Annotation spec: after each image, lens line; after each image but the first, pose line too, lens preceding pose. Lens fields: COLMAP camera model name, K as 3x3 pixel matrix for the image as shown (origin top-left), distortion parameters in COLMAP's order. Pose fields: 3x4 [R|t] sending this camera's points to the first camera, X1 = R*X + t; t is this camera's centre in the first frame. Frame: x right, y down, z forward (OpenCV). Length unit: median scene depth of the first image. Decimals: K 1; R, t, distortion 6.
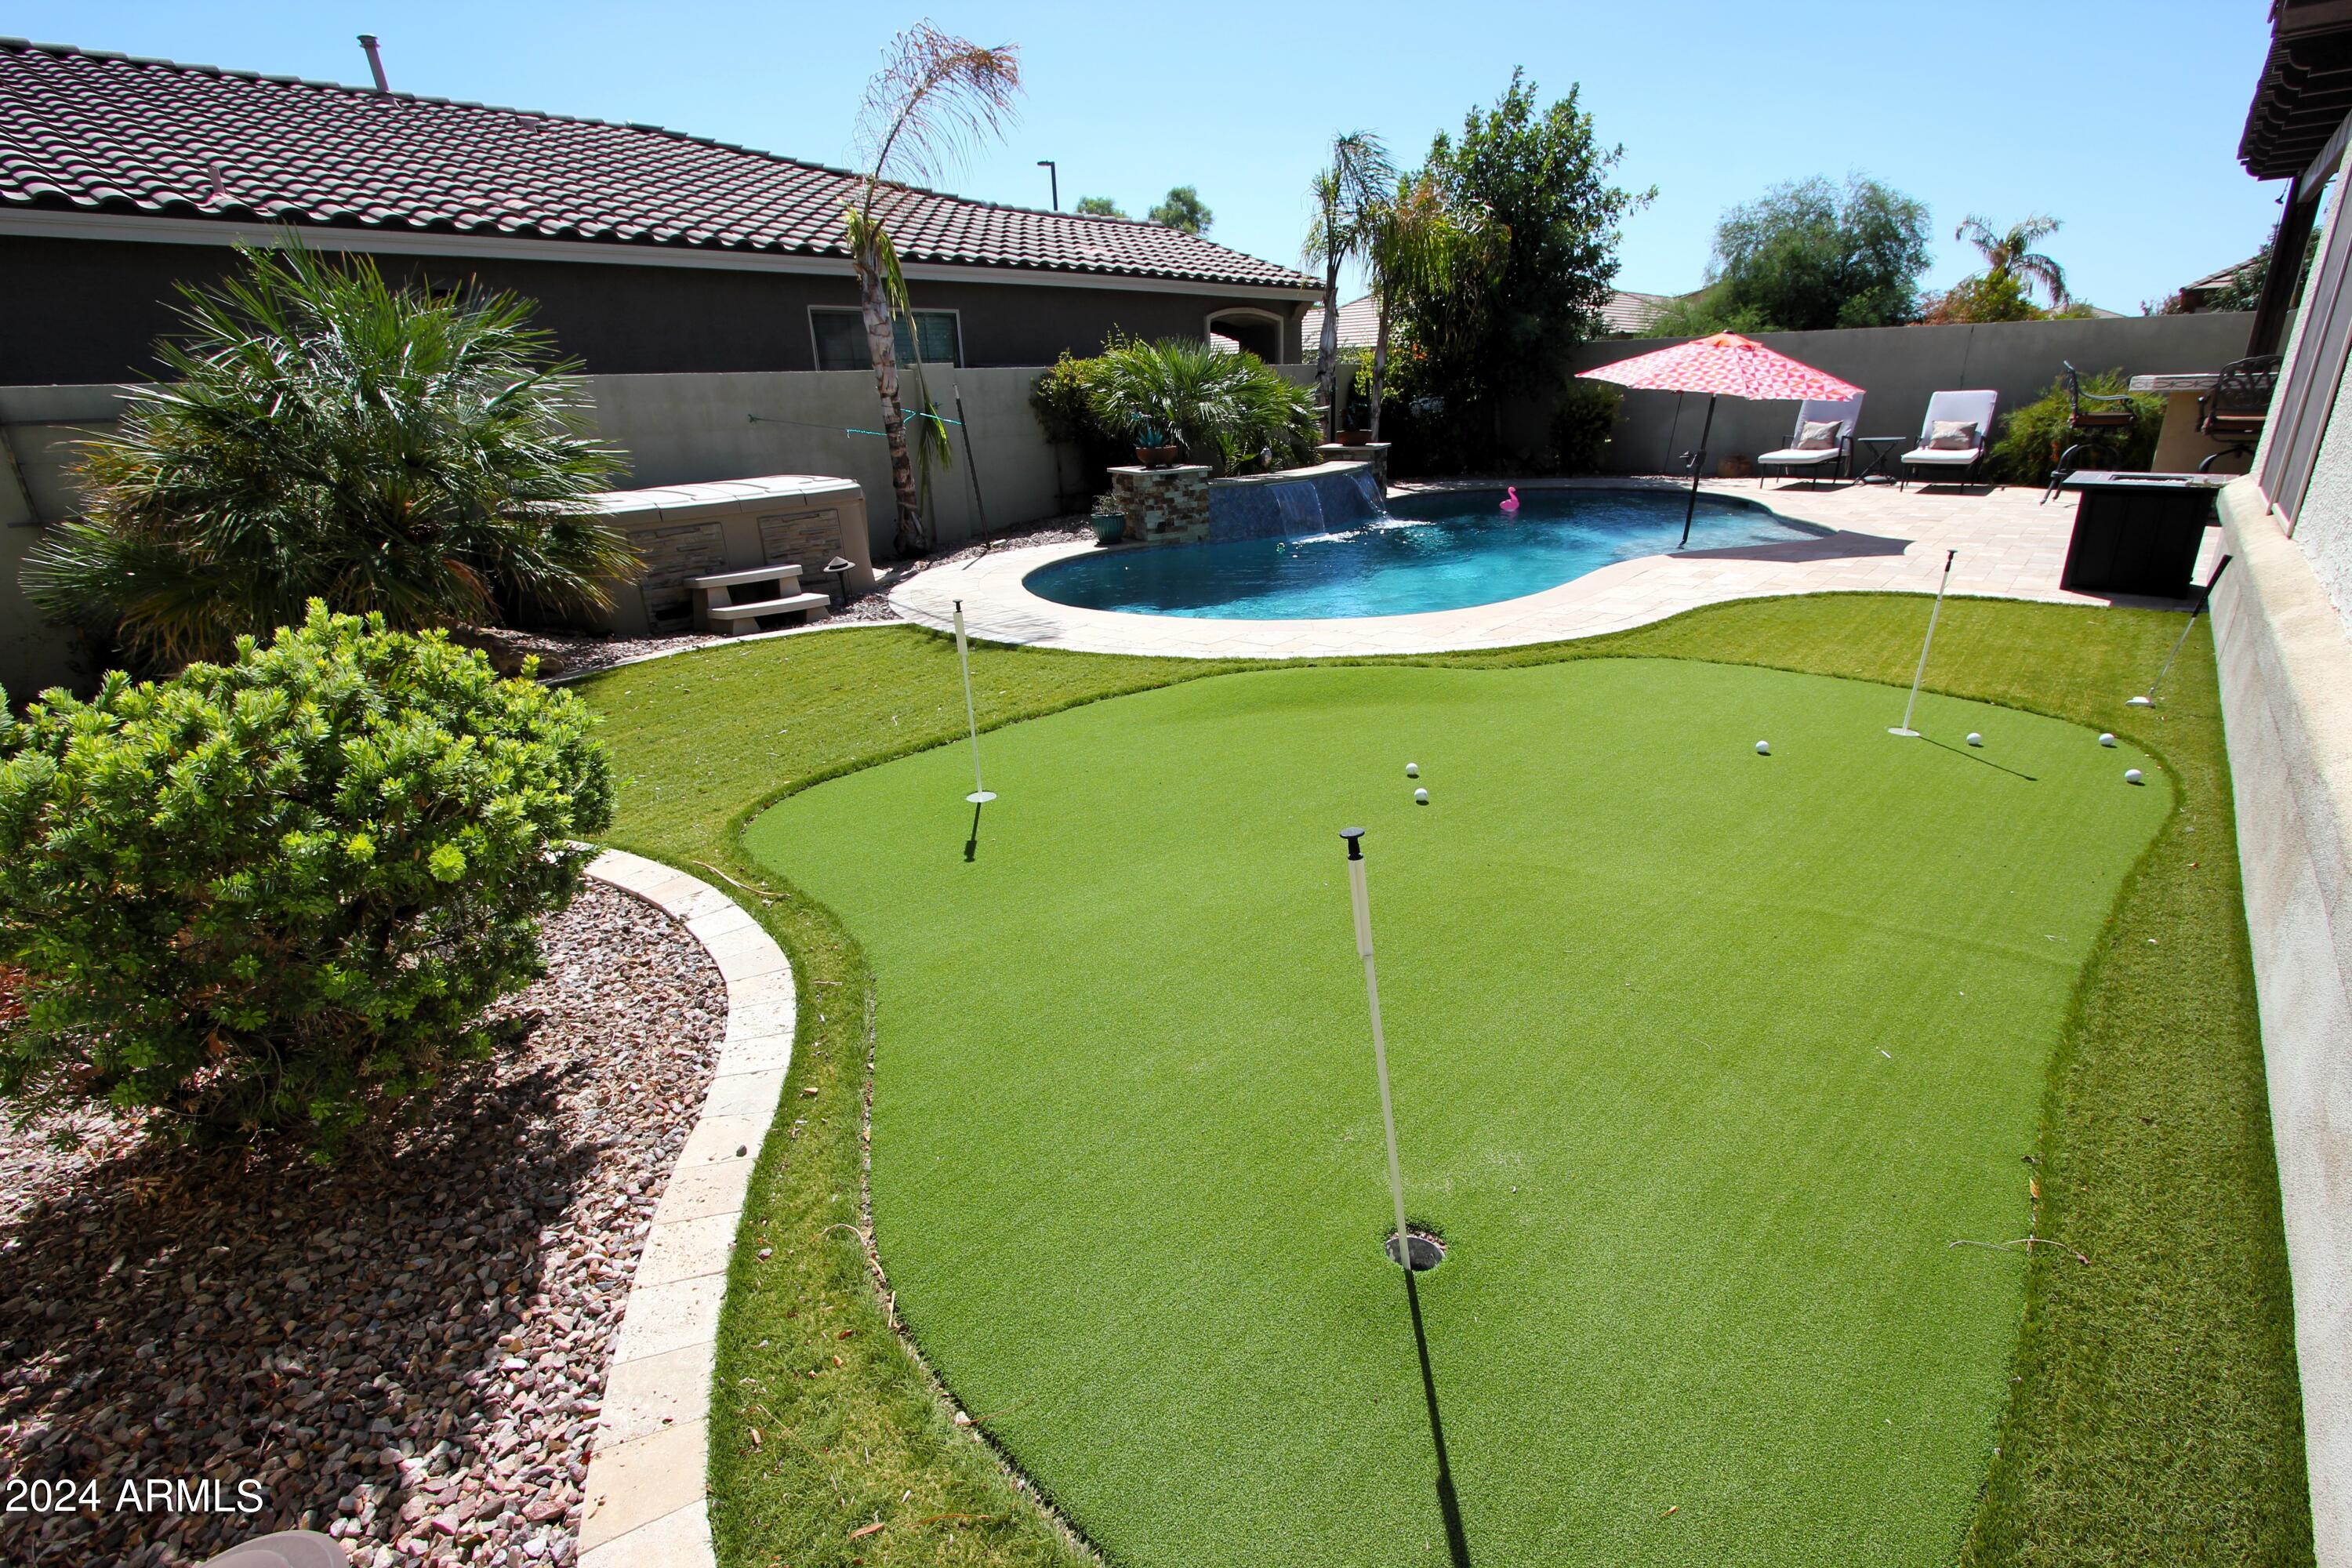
lens RADIAL K [[1086.6, 0, 1191.8], [0, 1086.6, 780.5], [0, 0, 1]] dist [-0.017789, 0.001453]
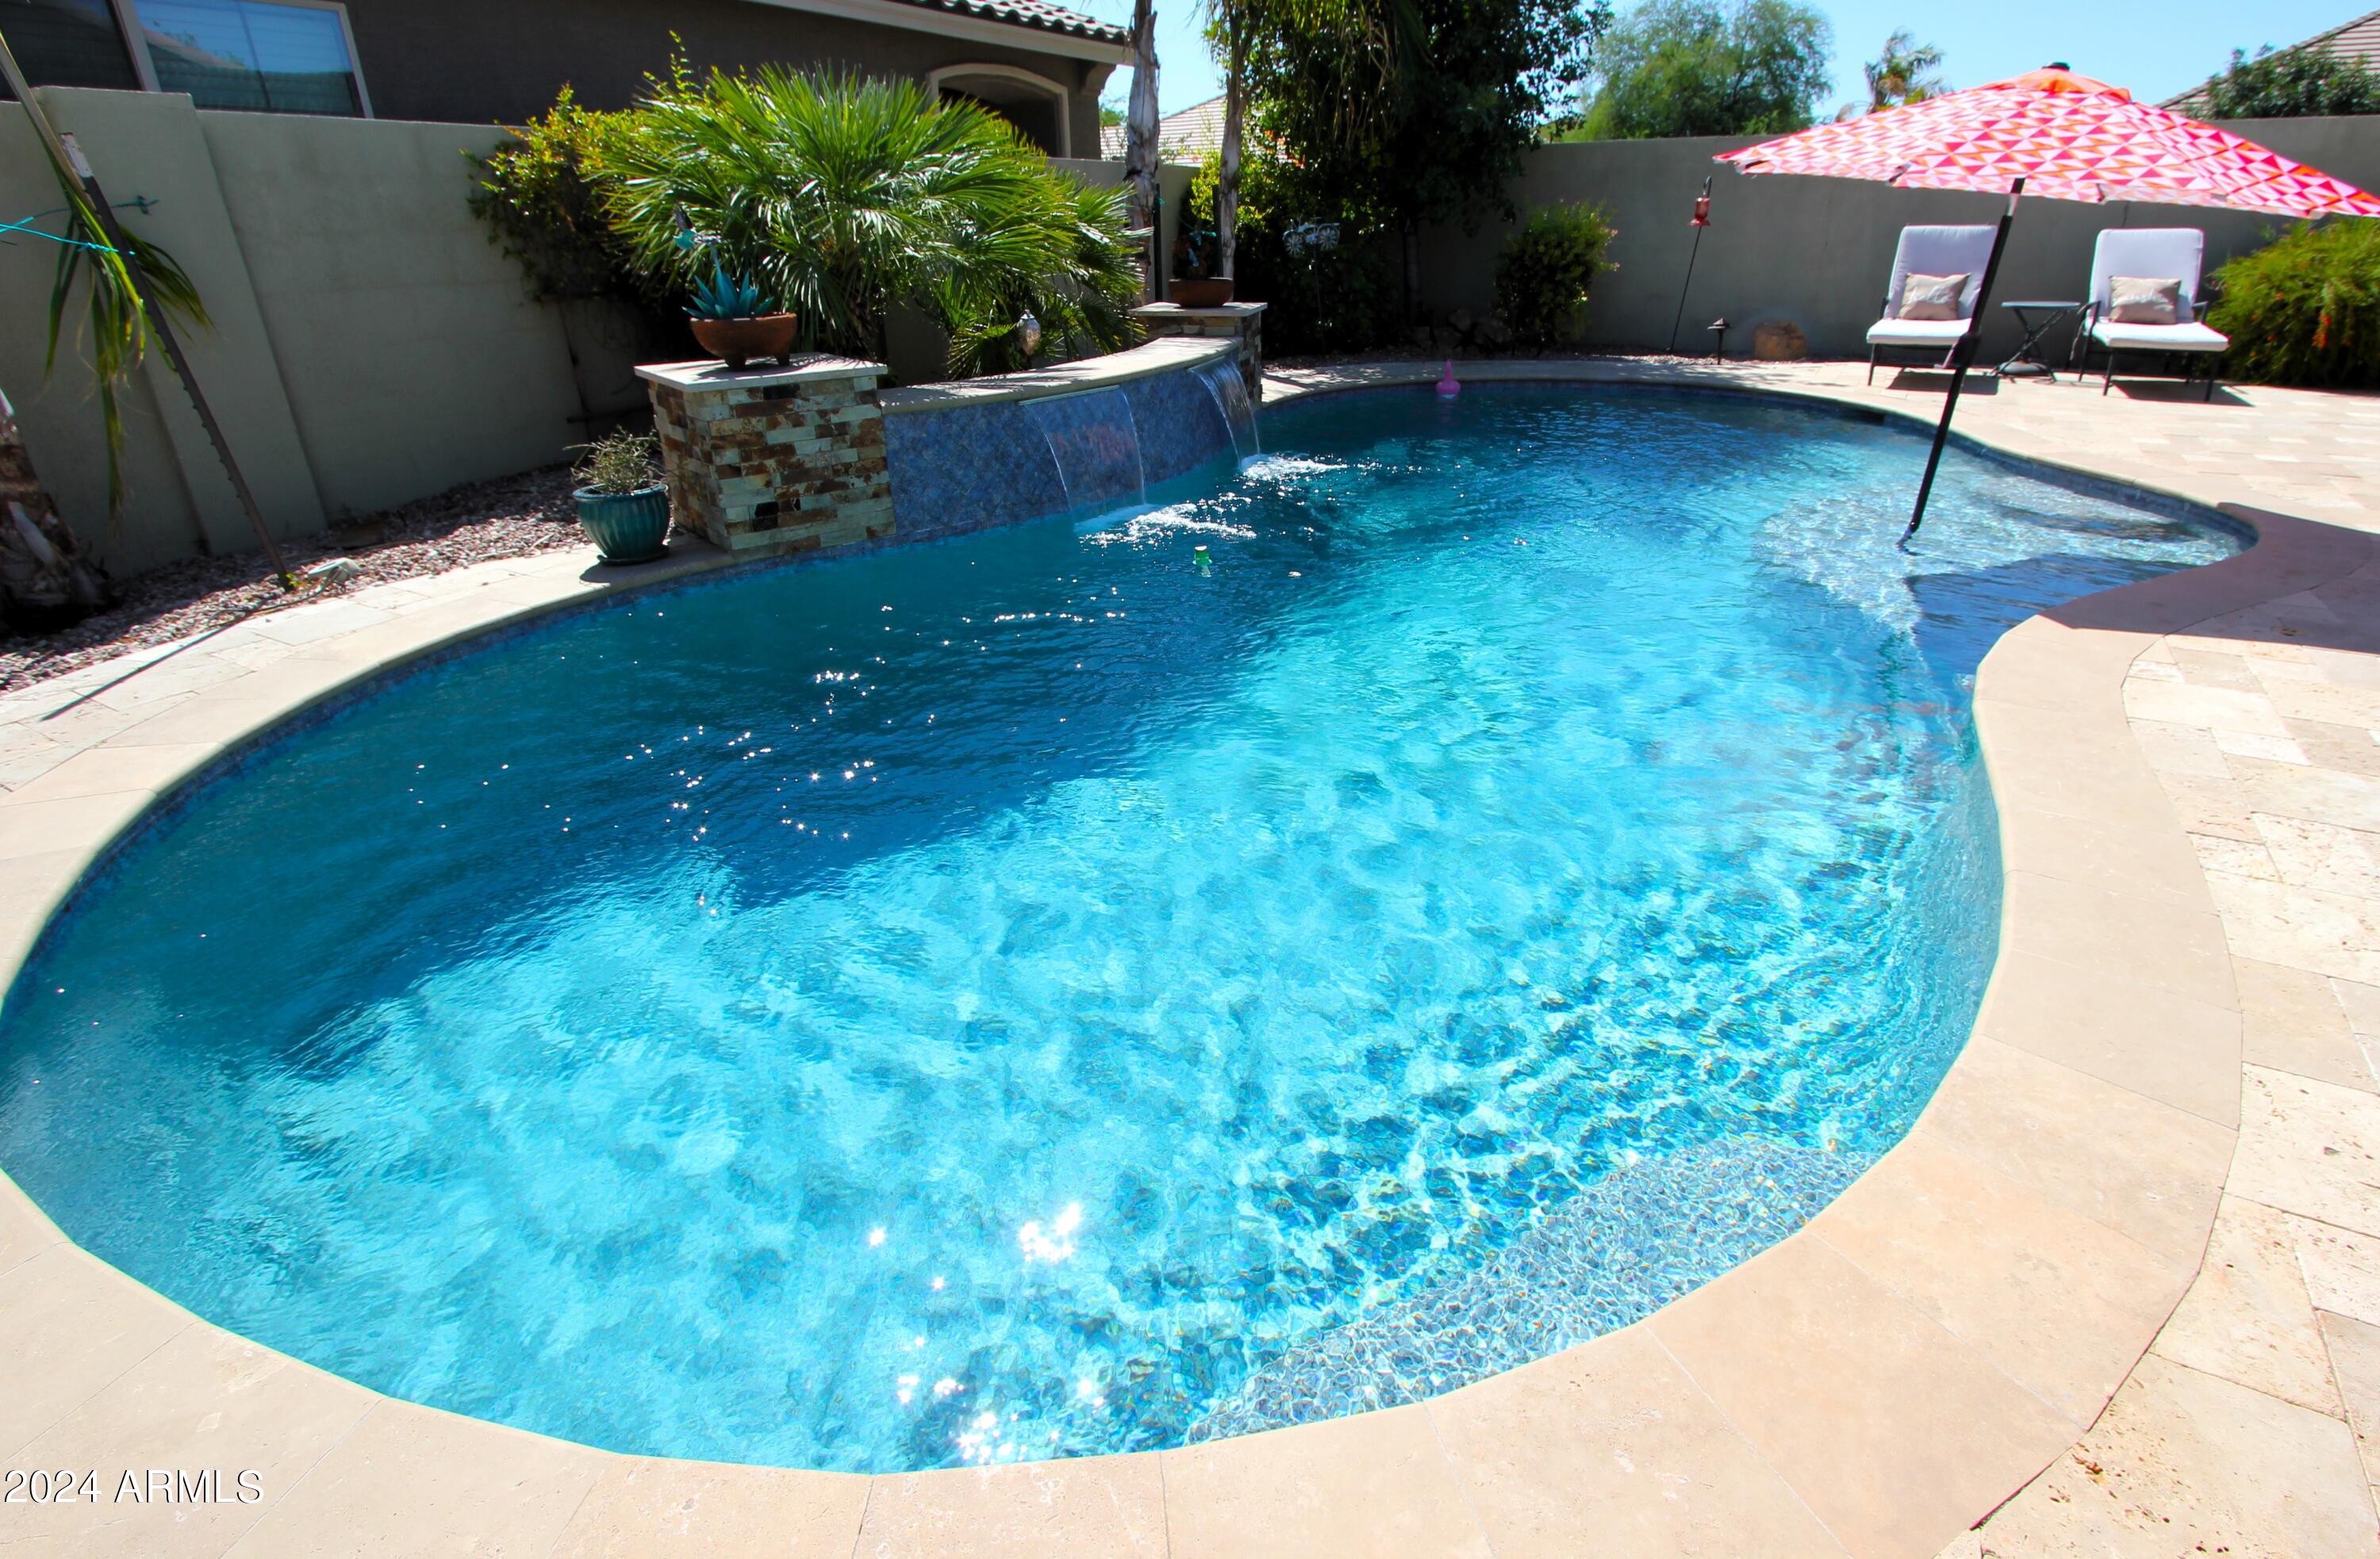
lens RADIAL K [[1193.1, 0, 1265.7], [0, 1193.1, 725.6], [0, 0, 1]] dist [-0.014955, -0.000193]
pose [[0.977303, -0.061218, 0.202806, 0.050090], [0.050858, 0.997139, 0.055915, -0.139214], [-0.205649, -0.044331, 0.977621, 0.423990]]
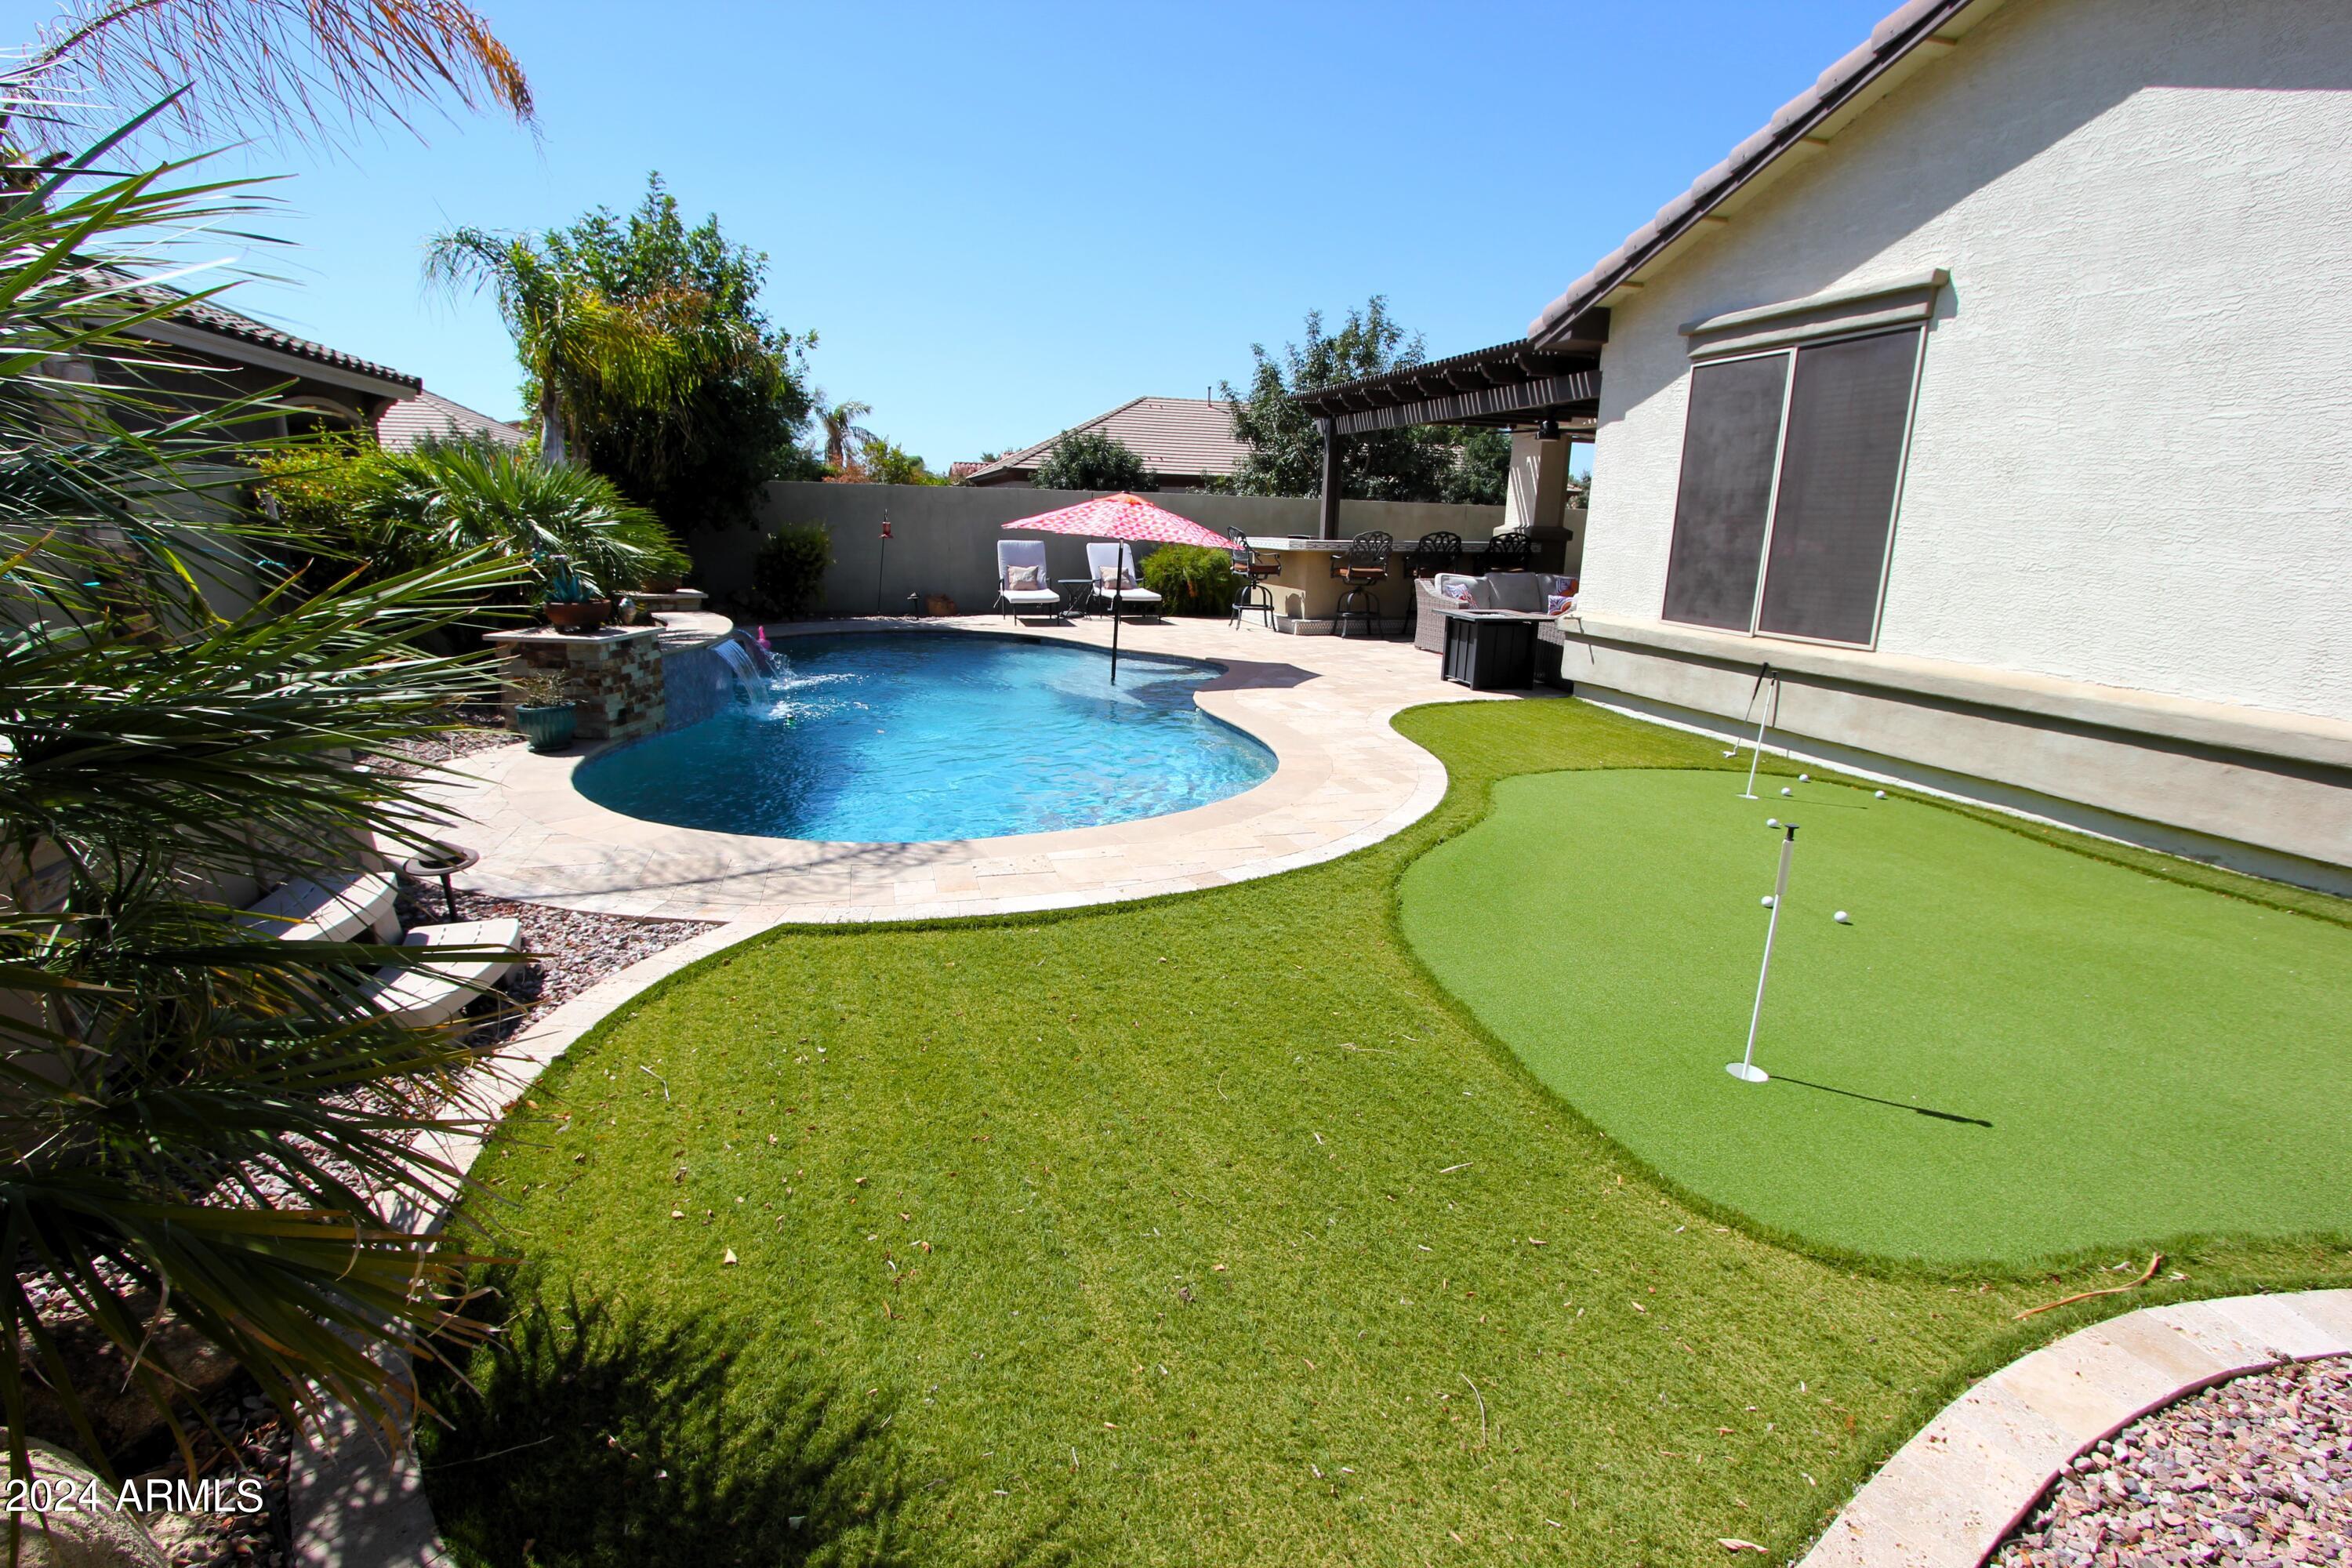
lens RADIAL K [[1086.6, 0, 1191.8], [0, 1086.6, 780.5], [0, 0, 1]] dist [-0.017789, 0.001453]
pose [[0.531124, -0.152951, 0.833375, -0.335286], [0.248526, 0.968432, 0.019349, -0.098305], [-0.810026, 0.196838, 0.552370, 0.285998]]
